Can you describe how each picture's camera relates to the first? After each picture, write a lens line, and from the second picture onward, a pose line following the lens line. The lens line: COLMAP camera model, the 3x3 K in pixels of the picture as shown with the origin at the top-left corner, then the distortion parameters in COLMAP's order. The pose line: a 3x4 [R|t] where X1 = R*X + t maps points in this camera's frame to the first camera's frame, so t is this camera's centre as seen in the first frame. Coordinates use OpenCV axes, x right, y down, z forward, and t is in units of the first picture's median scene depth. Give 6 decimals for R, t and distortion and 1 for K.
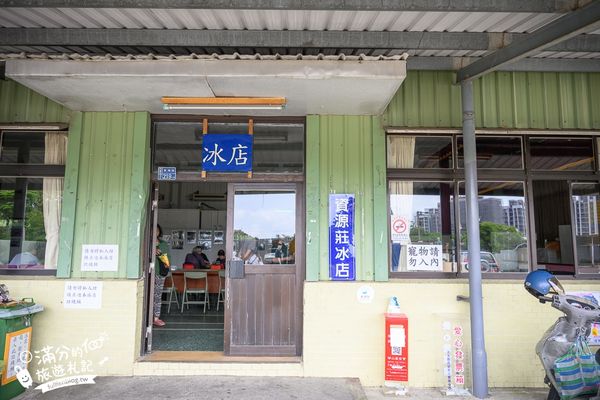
lens RADIAL K [[400.3, 0, 300.7], [0, 400.3, 202.0], [0, 0, 1]] dist [-0.009203, -0.000360]
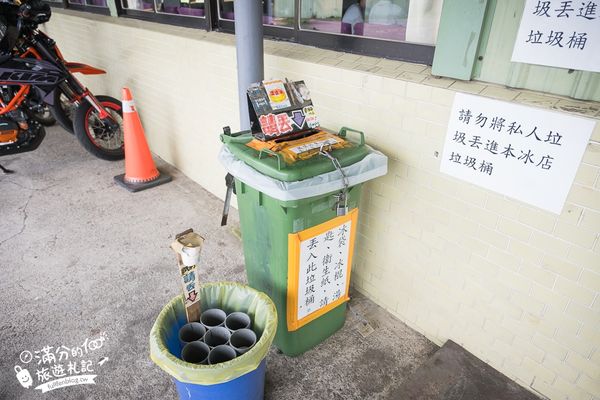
lens RADIAL K [[400.3, 0, 296.9], [0, 400.3, 203.4], [0, 0, 1]] dist [-0.009203, -0.000360]
pose [[0.642811, 0.361360, -0.675436, -0.432935], [0.081876, 0.844279, 0.529612, 0.099656], [0.761637, -0.395743, 0.513125, 0.721424]]
